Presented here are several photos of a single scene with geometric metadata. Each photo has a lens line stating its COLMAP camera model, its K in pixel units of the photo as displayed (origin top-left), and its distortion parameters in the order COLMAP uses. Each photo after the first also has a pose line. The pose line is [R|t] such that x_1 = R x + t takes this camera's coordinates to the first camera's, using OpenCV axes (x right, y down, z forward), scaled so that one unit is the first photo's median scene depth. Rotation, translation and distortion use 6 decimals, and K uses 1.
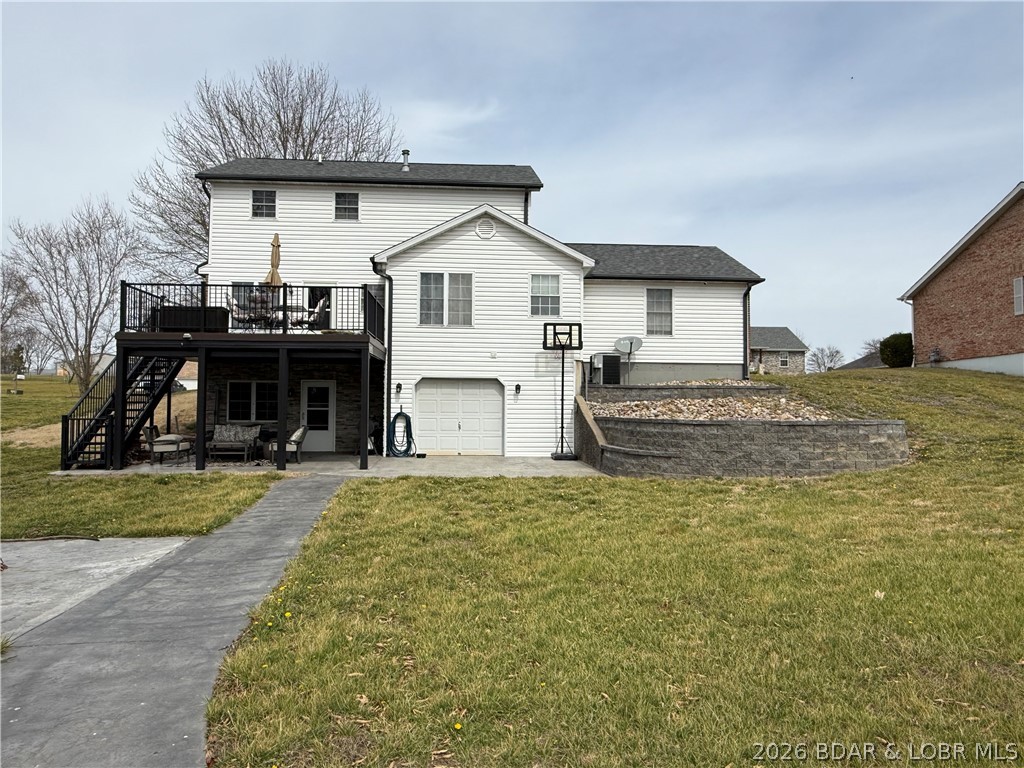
lens RADIAL K [[680.6, 0, 512.1], [0, 680.6, 386.0], [0, 0, 1]] dist [0.010611, 0.001507]
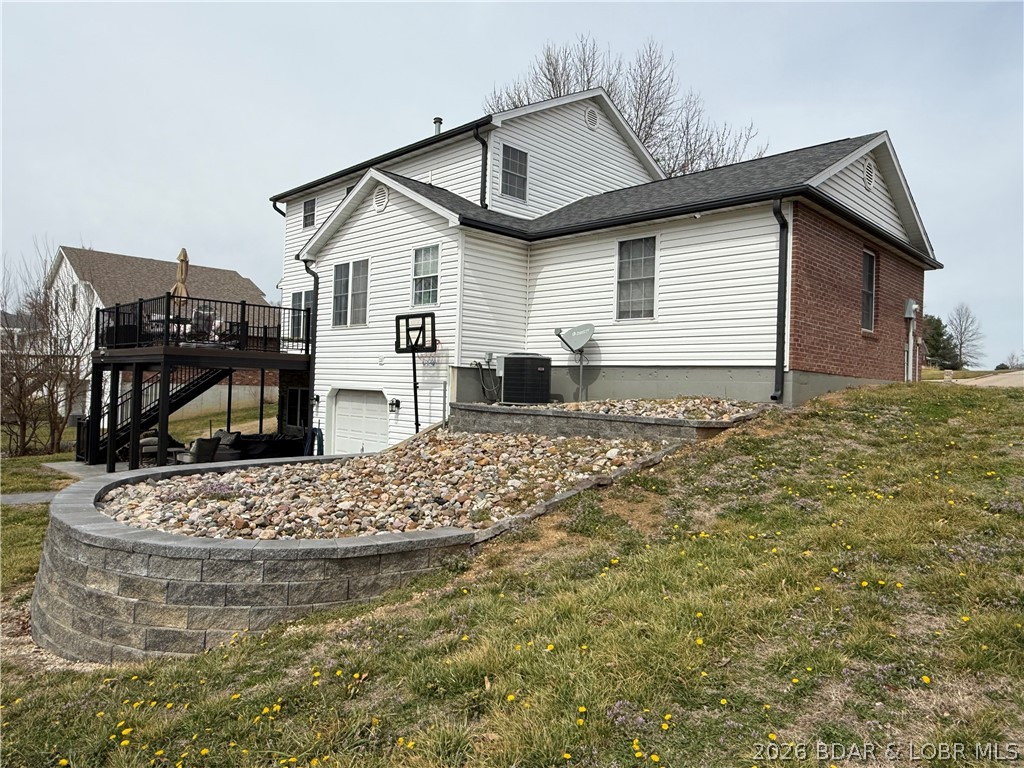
lens RADIAL K [[680.6, 0, 512.1], [0, 680.6, 379.9], [0, 0, 1]] dist [0.010611, 0.001507]
pose [[0.666725, 0.006915, -0.745271, 0.653227], [0.000913, 0.999949, 0.010095, -0.031164], [0.745303, -0.007411, 0.666685, 0.594147]]
